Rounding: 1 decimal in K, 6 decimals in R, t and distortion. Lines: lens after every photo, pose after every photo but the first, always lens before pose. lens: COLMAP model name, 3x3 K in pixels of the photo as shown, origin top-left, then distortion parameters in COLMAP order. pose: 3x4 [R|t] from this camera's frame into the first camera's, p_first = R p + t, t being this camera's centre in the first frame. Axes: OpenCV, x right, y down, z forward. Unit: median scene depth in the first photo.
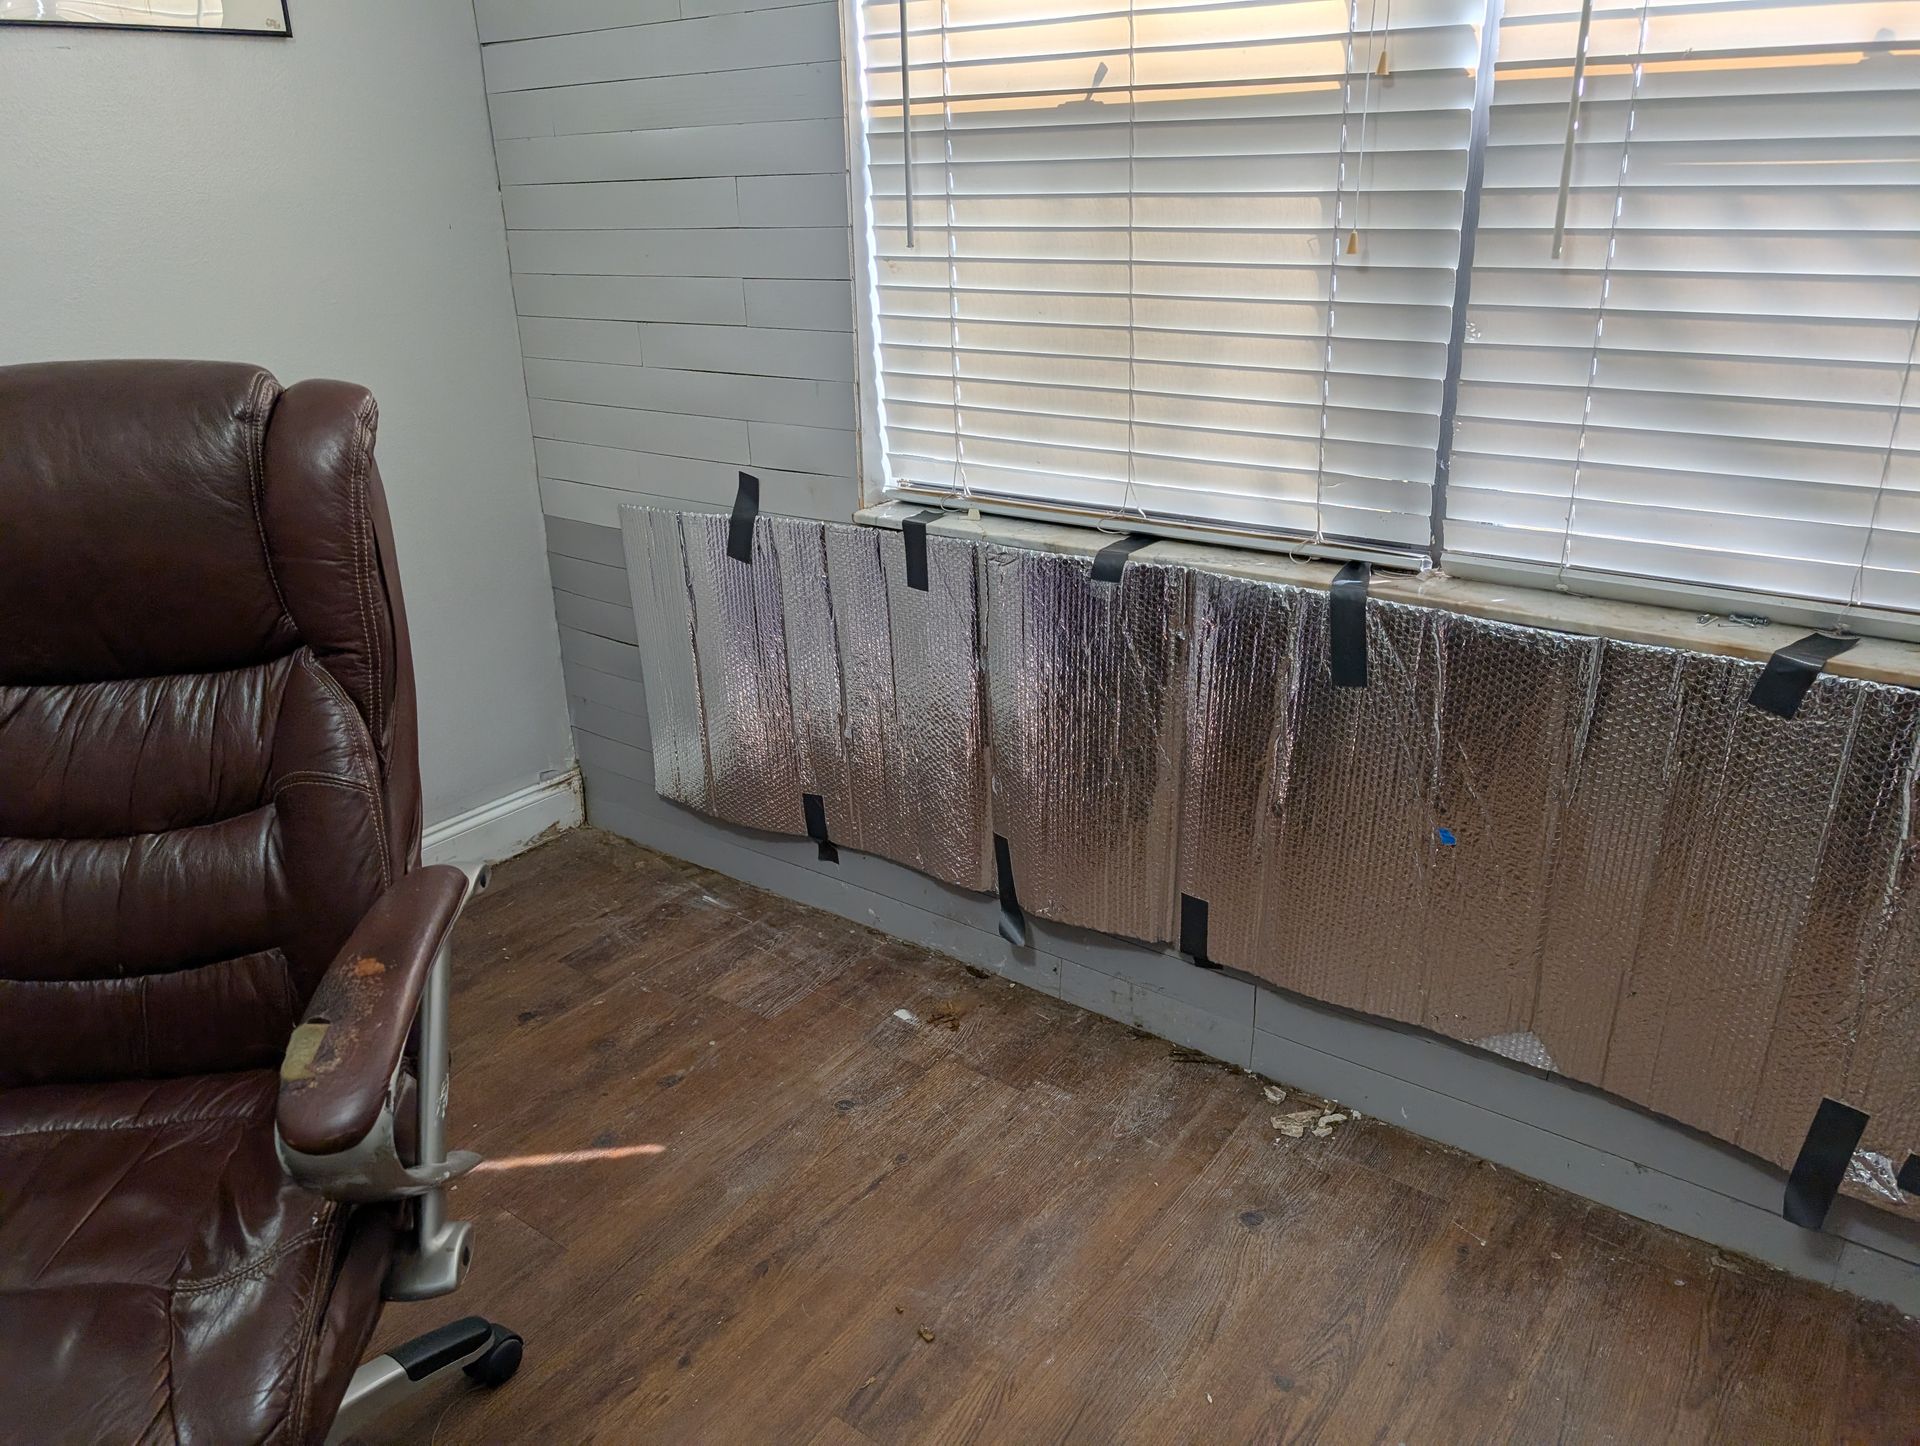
lens RADIAL K [[1390.3, 0, 969.6], [0, 1390.3, 725.5], [0, 0, 1]] dist [0.023544, -0.020414]
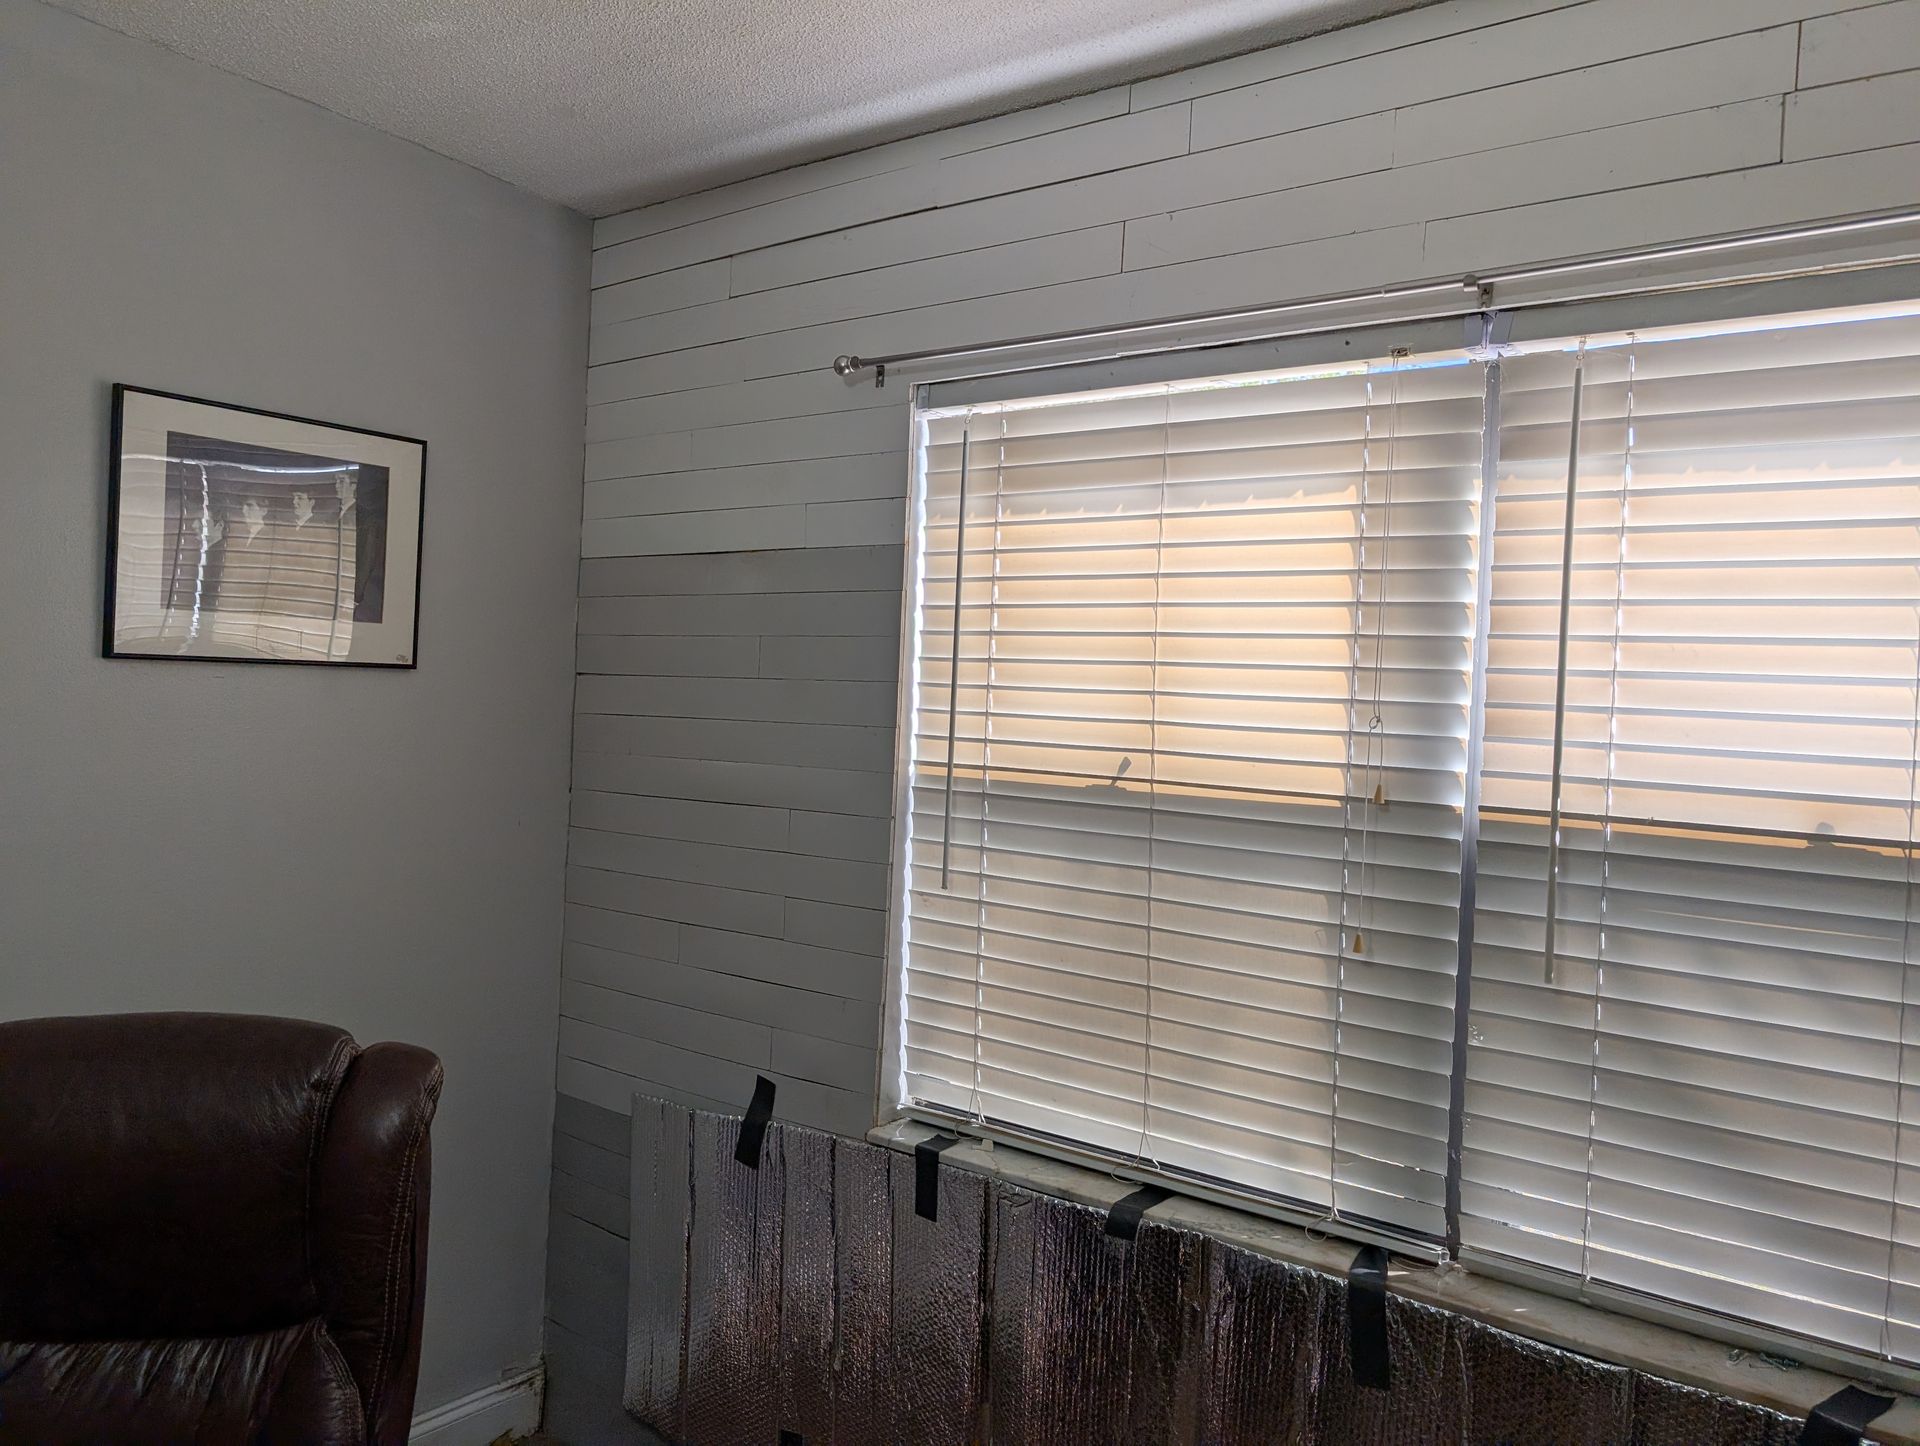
lens RADIAL K [[1390.3, 0, 960.0], [0, 1390.3, 711.8], [0, 0, 1]] dist [0.023544, -0.020414]
pose [[0.997764, 0.065143, -0.014928, -0.026553], [-0.066112, 0.929379, -0.363158, -0.092142], [-0.009783, 0.363333, 0.931608, -0.063715]]
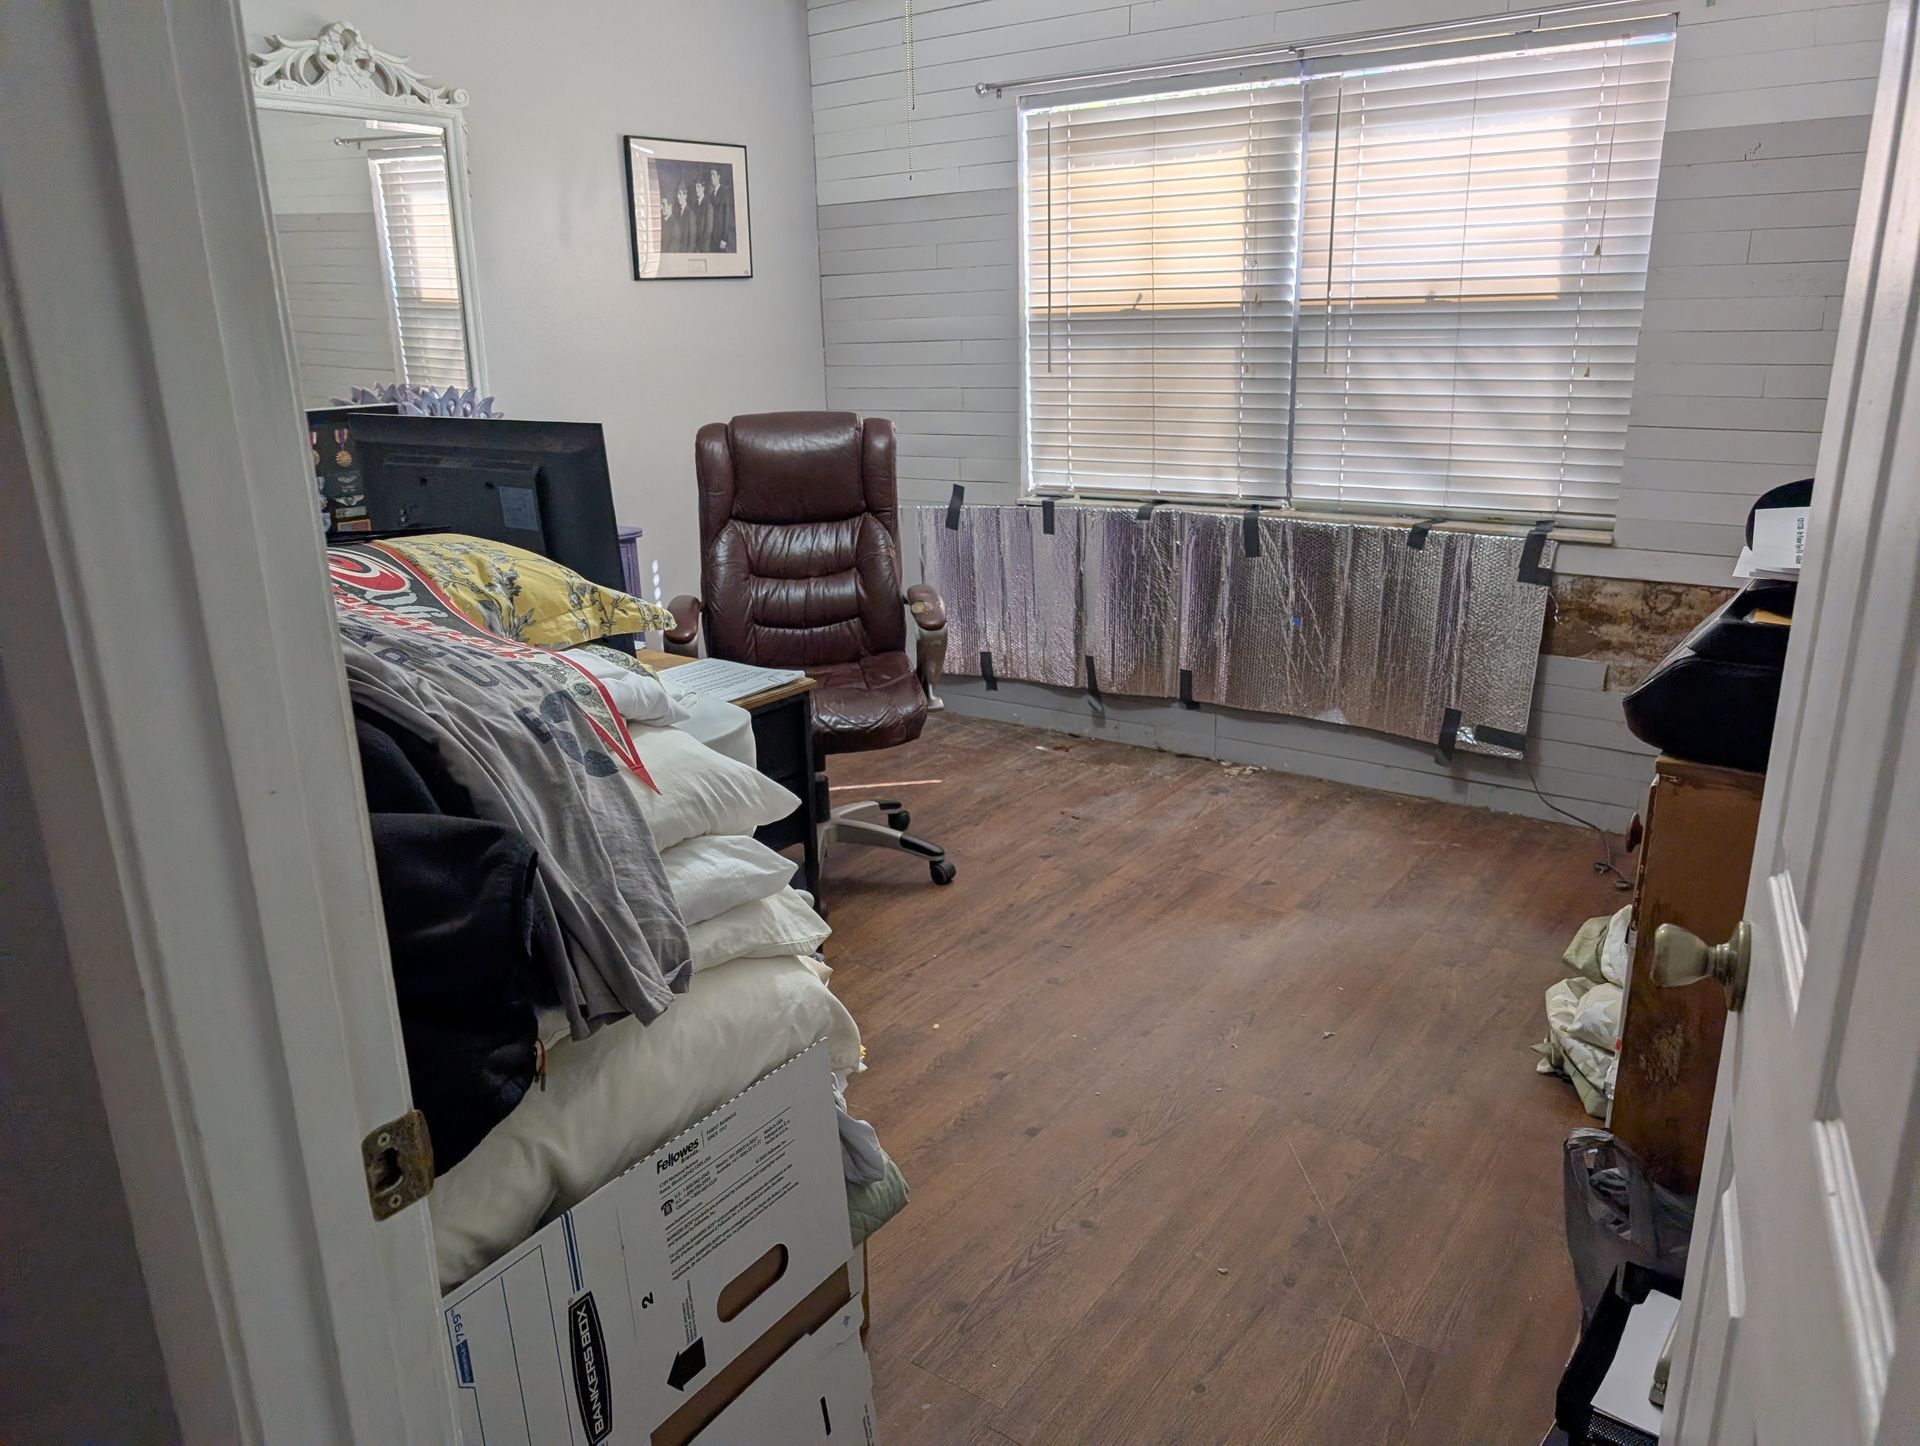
lens RADIAL K [[1390.3, 0, 930.3], [0, 1390.3, 731.6], [0, 0, 1]] dist [0.023544, -0.020414]
pose [[0.999831, -0.003205, -0.018082, -0.217868], [0.001693, 0.996543, -0.083063, 0.448894], [0.018286, 0.083018, 0.996380, -1.271973]]
